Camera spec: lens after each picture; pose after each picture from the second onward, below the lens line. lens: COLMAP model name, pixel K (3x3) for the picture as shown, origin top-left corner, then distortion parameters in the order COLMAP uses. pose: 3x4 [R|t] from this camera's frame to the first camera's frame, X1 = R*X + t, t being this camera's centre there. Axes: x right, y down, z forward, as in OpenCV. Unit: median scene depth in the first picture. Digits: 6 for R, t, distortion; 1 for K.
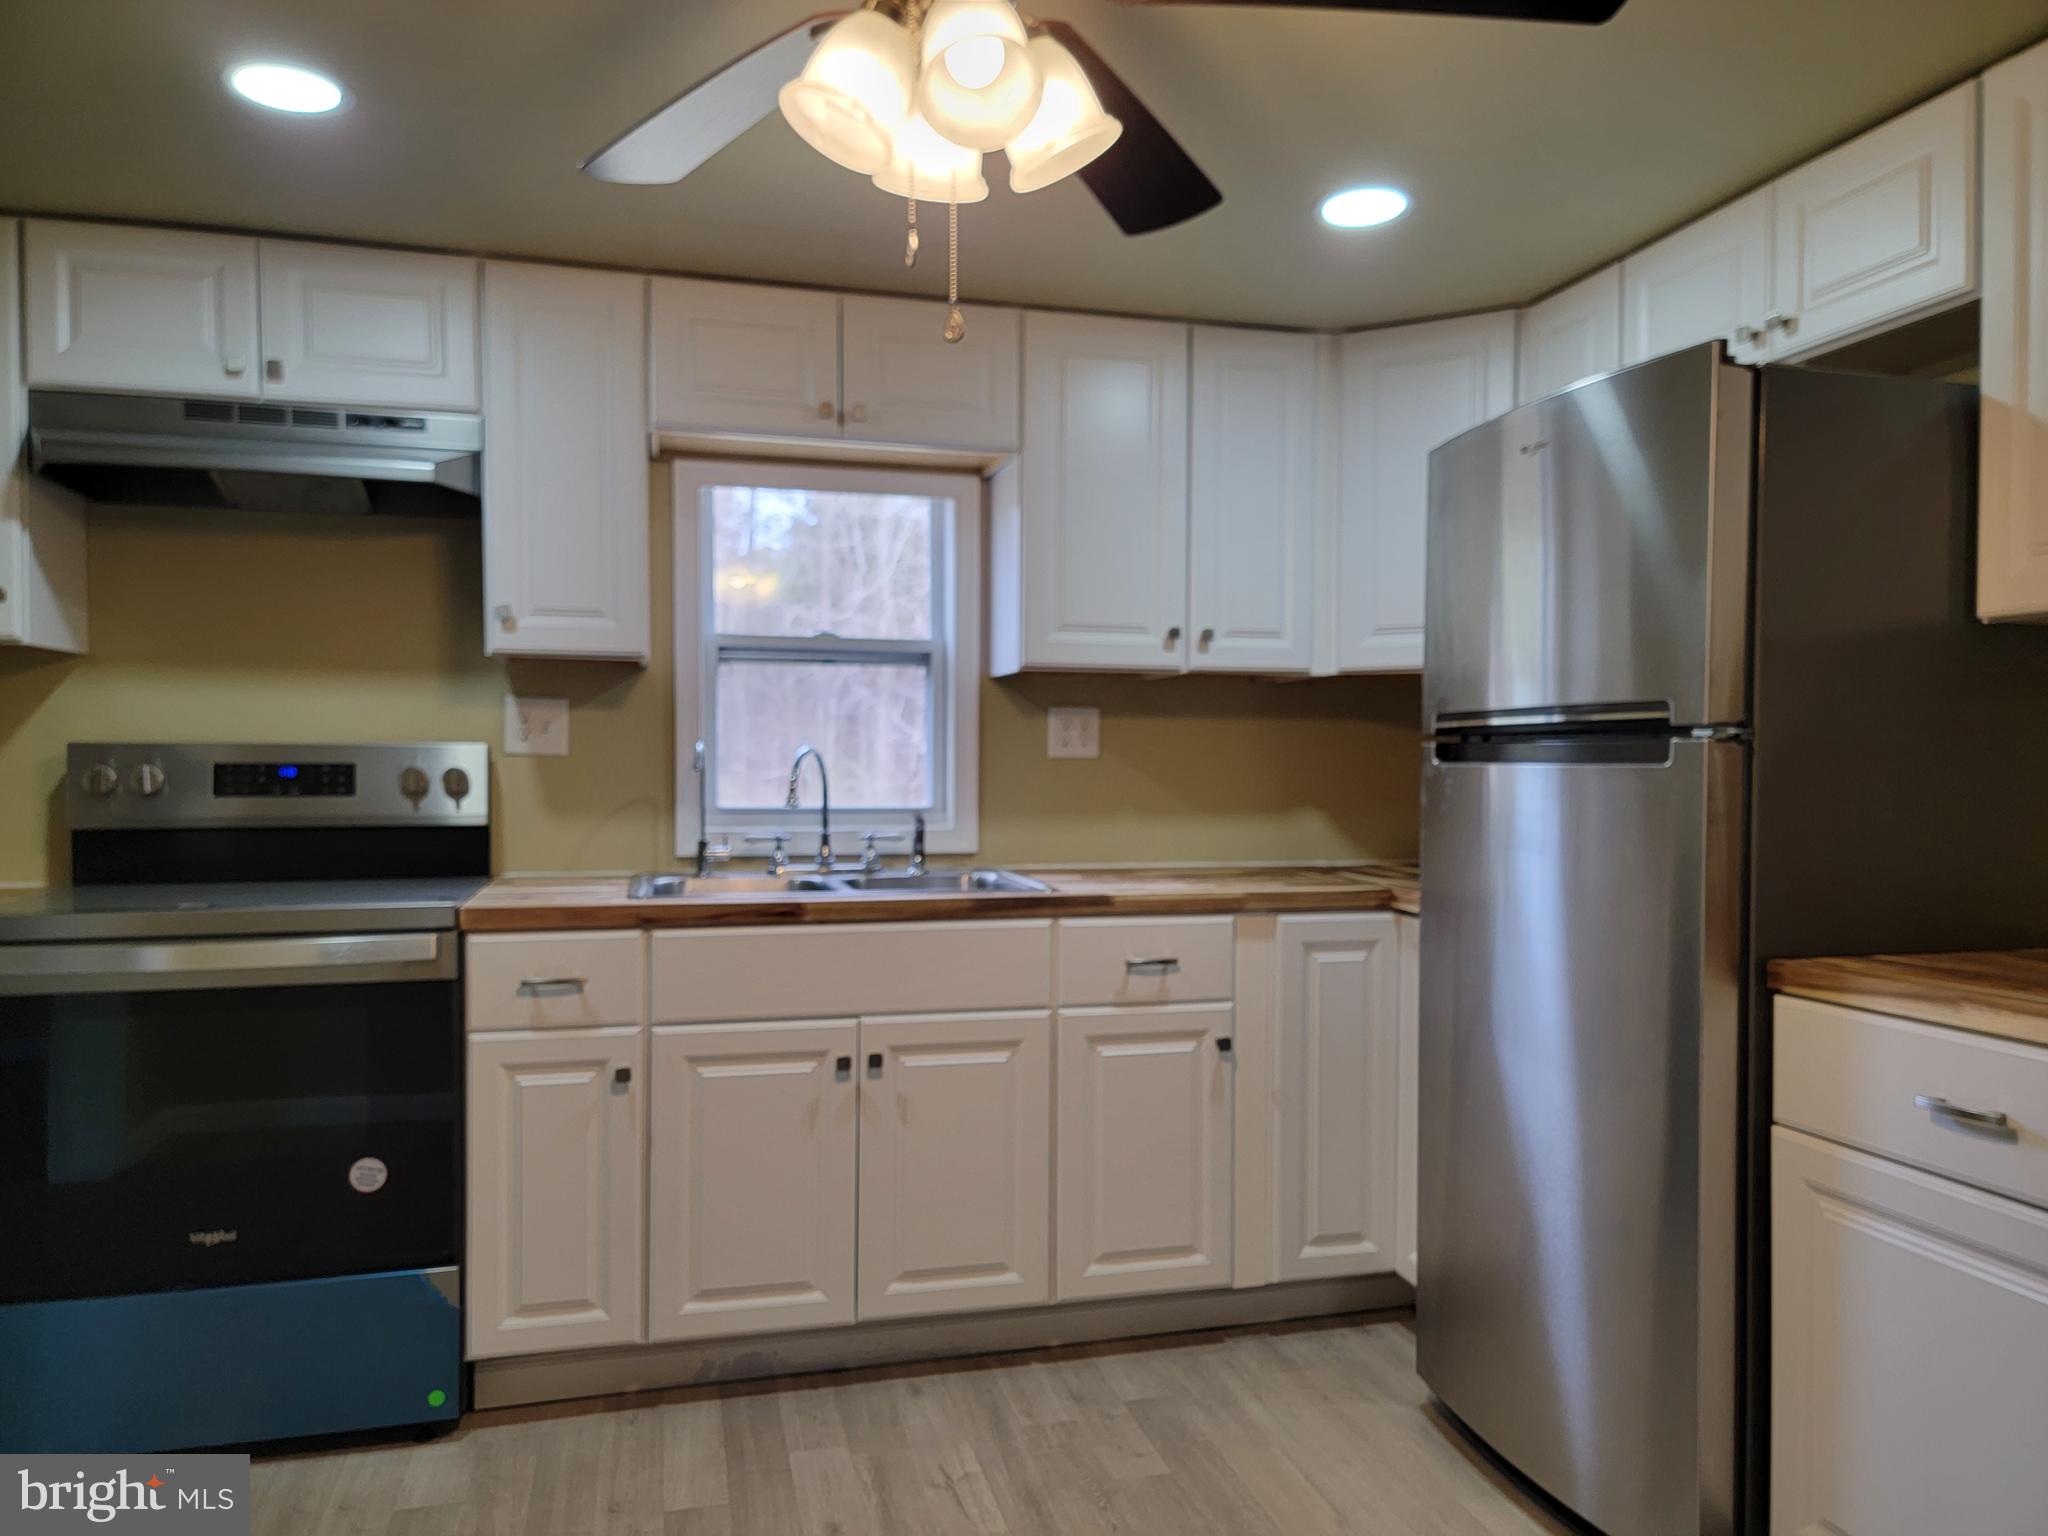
lens RADIAL K [[1415.3, 0, 1015.7], [0, 1415.3, 783.7], [0, 0, 1]] dist [0.042167, -0.041993]
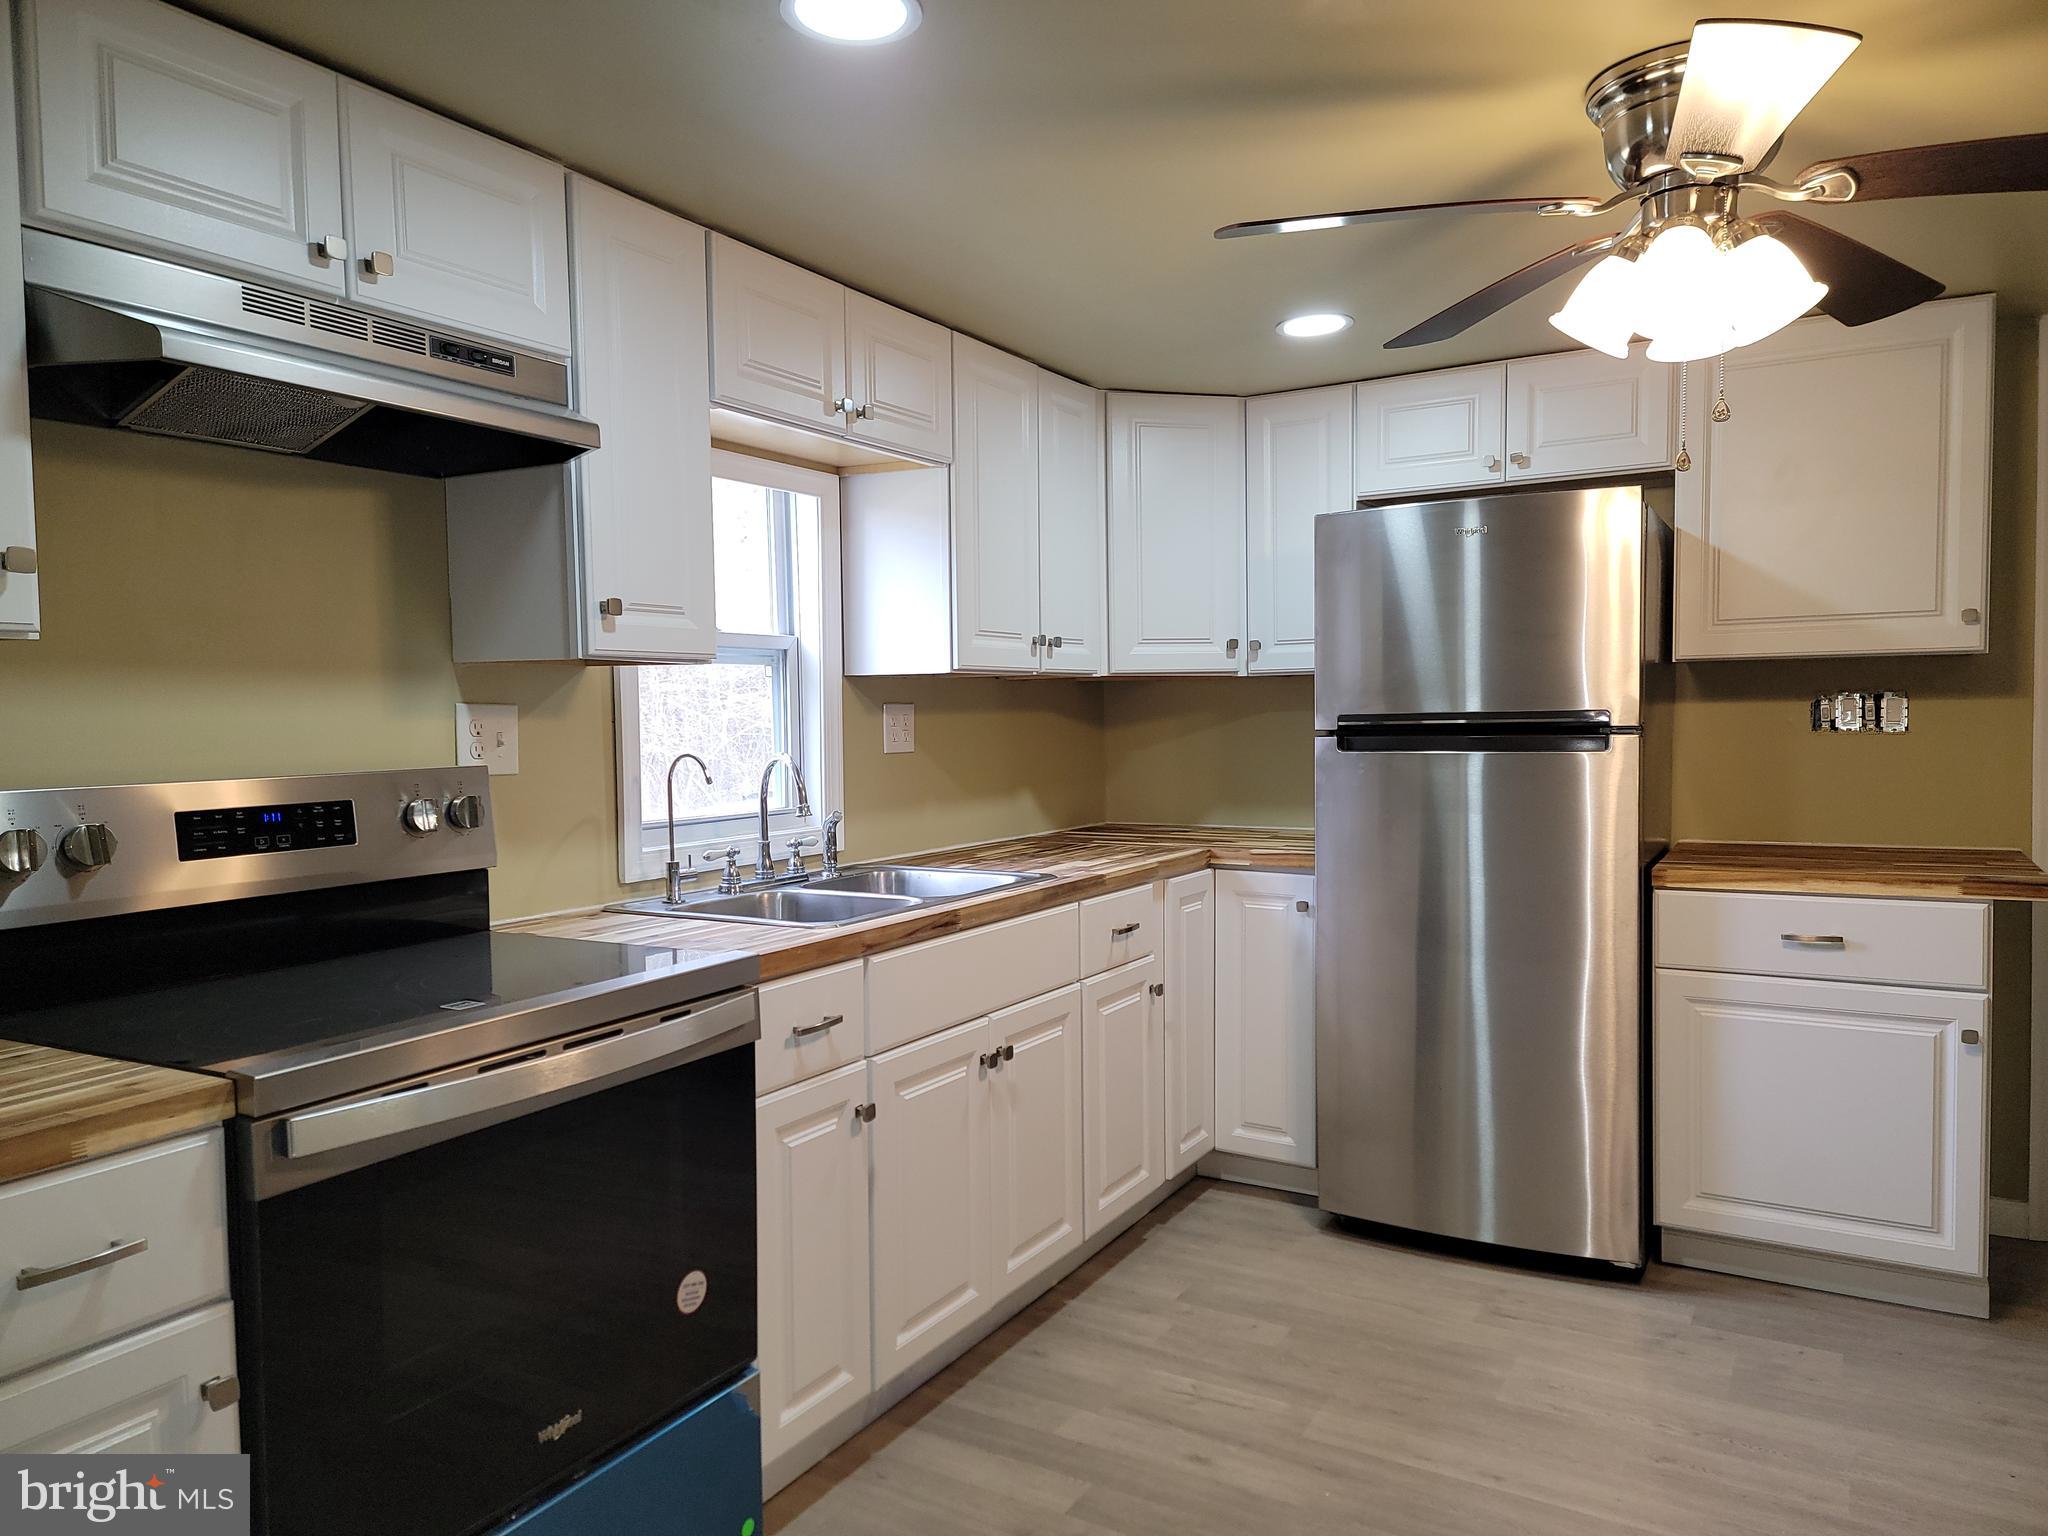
lens RADIAL K [[1415.3, 0, 998.2], [0, 1415.3, 772.1], [0, 0, 1]] dist [0.042167, -0.041993]
pose [[0.712254, -0.046664, 0.700369, -0.809336], [0.032751, 0.998910, 0.033248, -0.045825], [-0.701157, -0.000743, 0.713006, 0.255140]]
